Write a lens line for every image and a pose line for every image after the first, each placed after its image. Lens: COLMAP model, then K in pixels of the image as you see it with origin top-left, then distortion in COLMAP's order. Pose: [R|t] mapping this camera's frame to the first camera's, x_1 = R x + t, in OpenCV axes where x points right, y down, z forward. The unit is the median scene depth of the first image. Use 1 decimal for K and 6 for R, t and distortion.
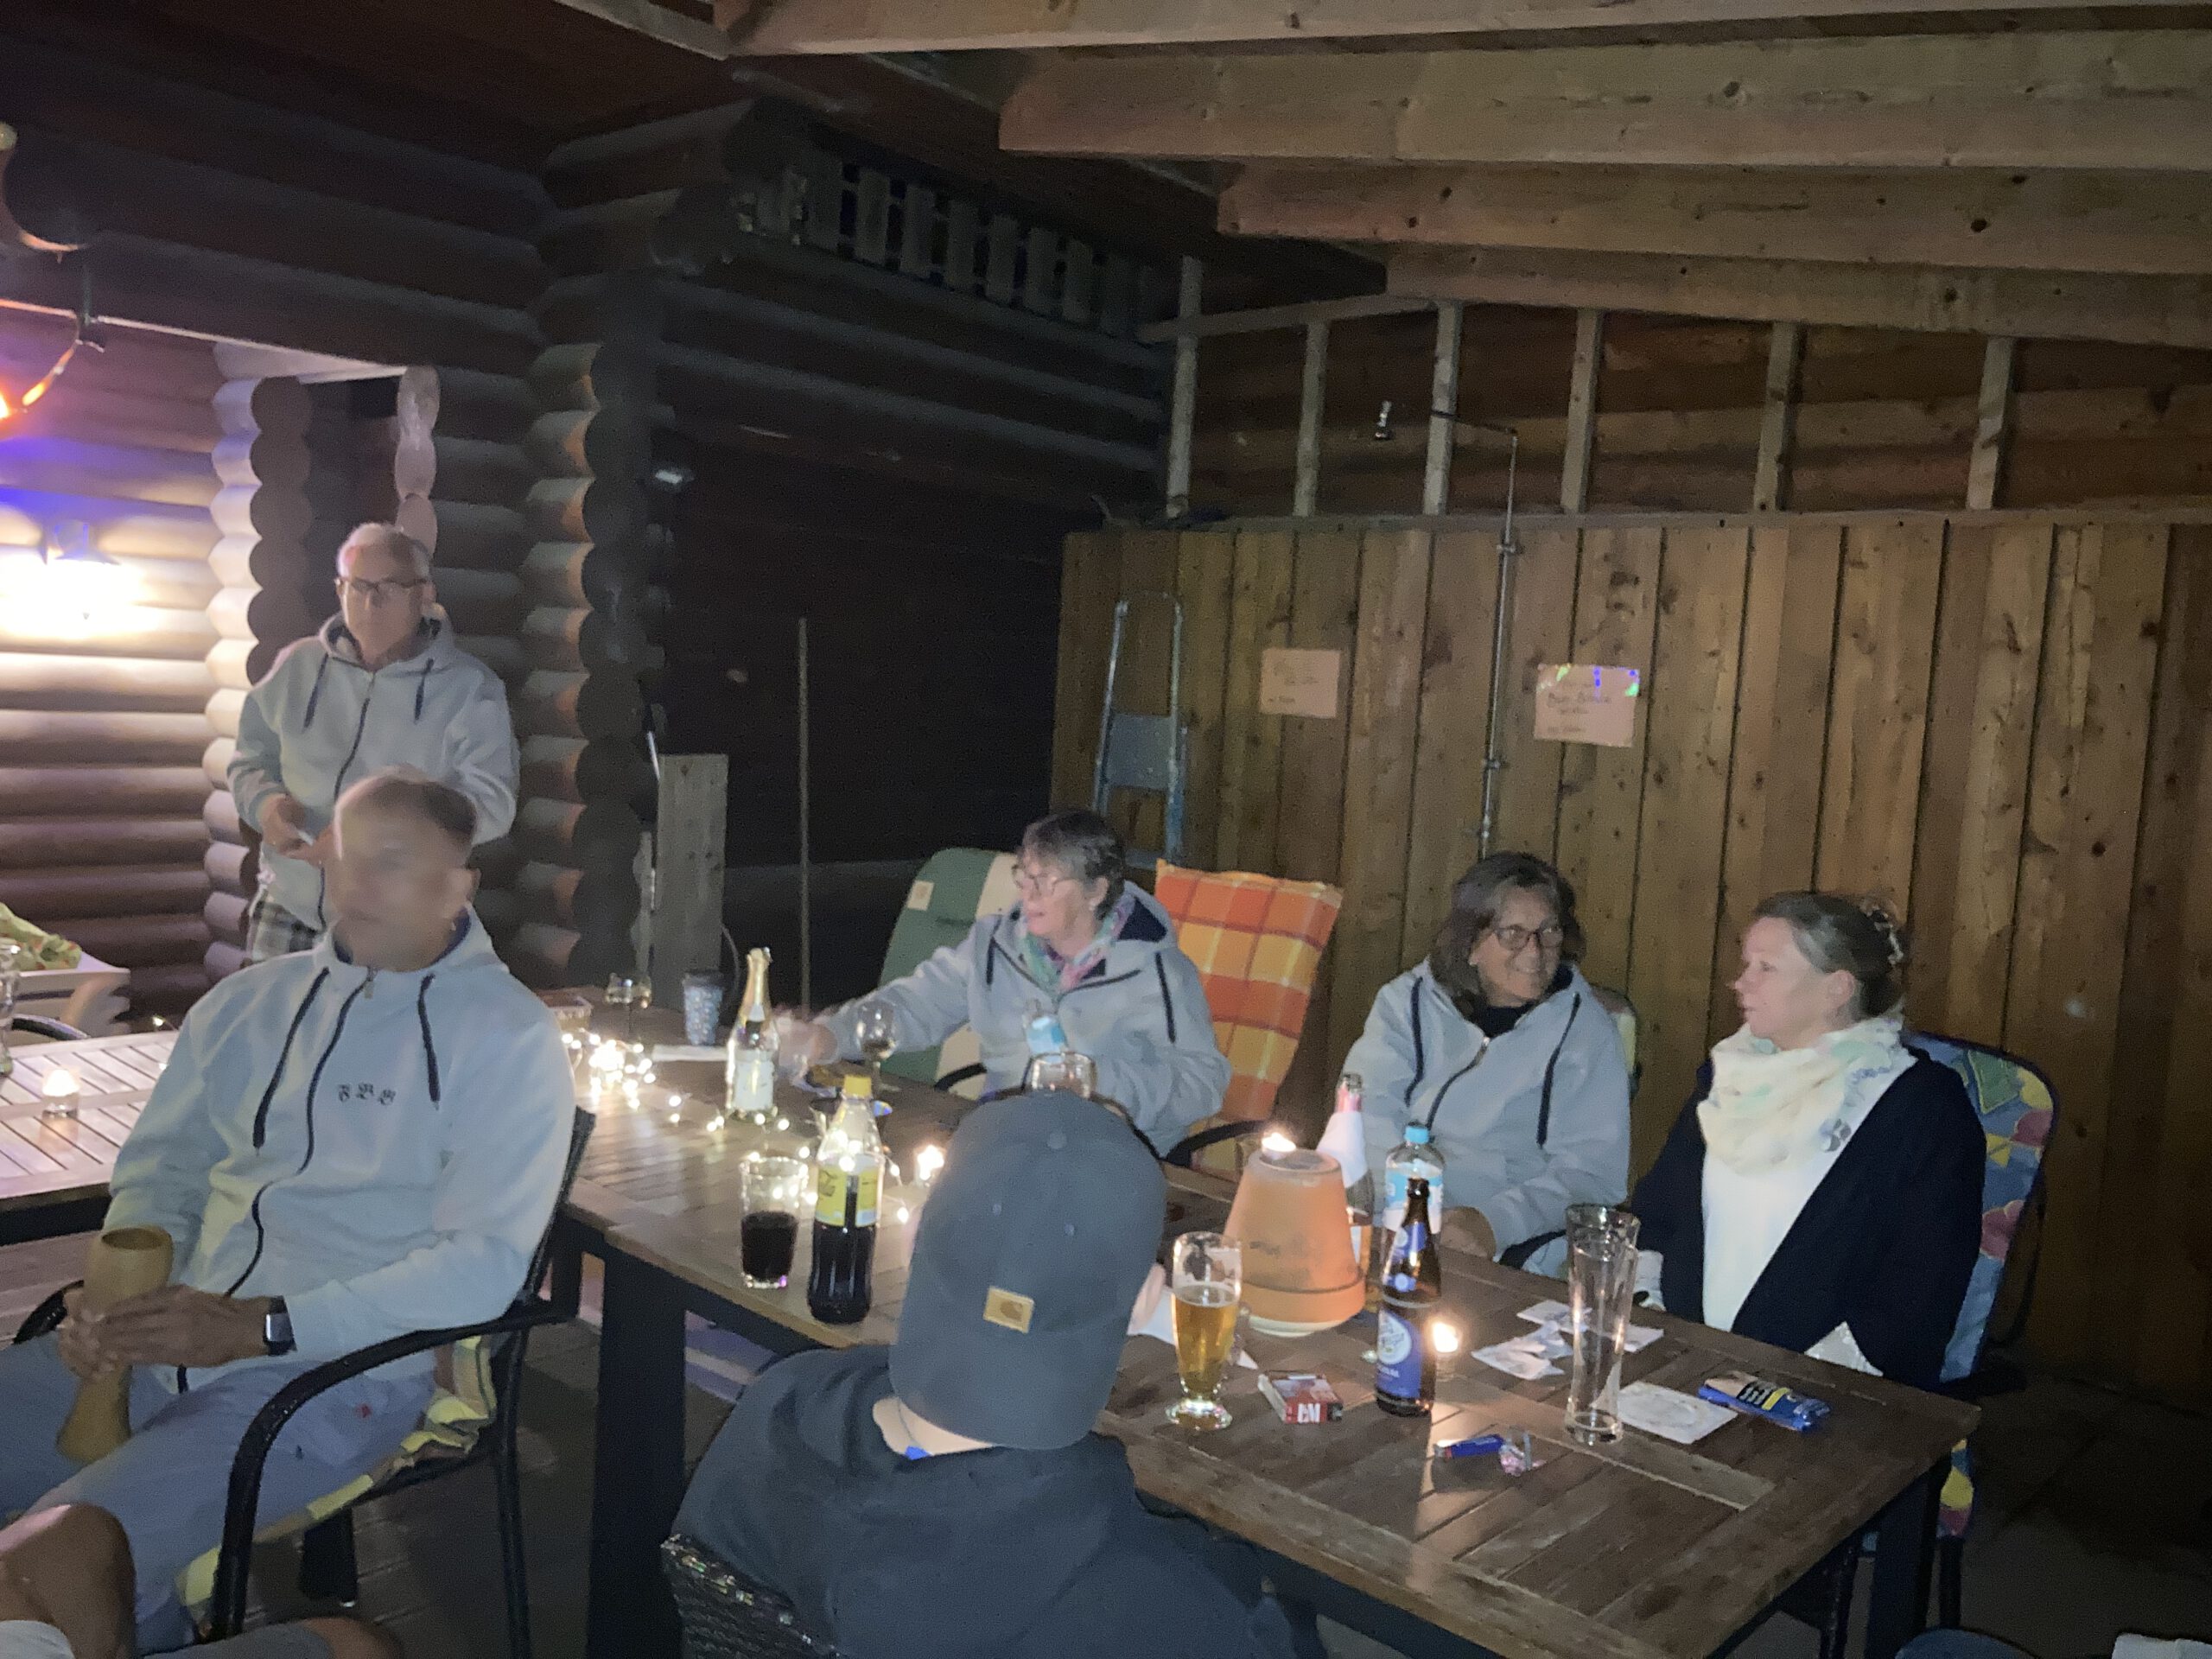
lens RADIAL K [[1815.0, 0, 1102.1], [0, 1815.0, 825.2], [0, 0, 1]] dist [0.017362, -0.009686]
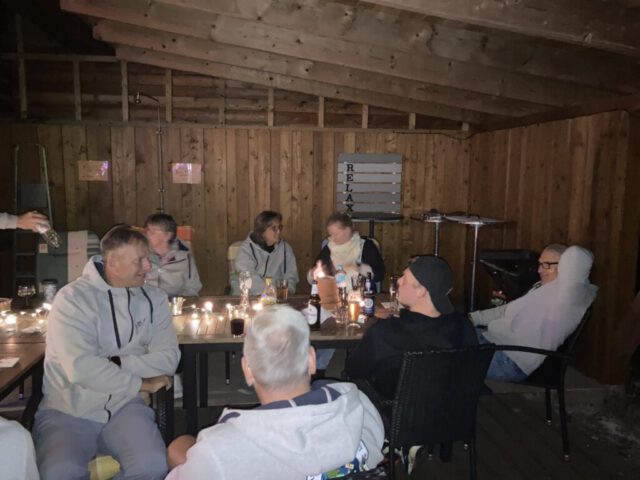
lens RADIAL K [[525.1, 0, 314.0], [0, 525.1, 239.8], [0, 0, 1]] dist [0.017362, -0.009686]
pose [[0.657027, -0.150283, 0.738736, -0.419817], [0.088385, 0.988526, 0.122489, -0.040609], [-0.748668, -0.015186, 0.662772, 0.044979]]
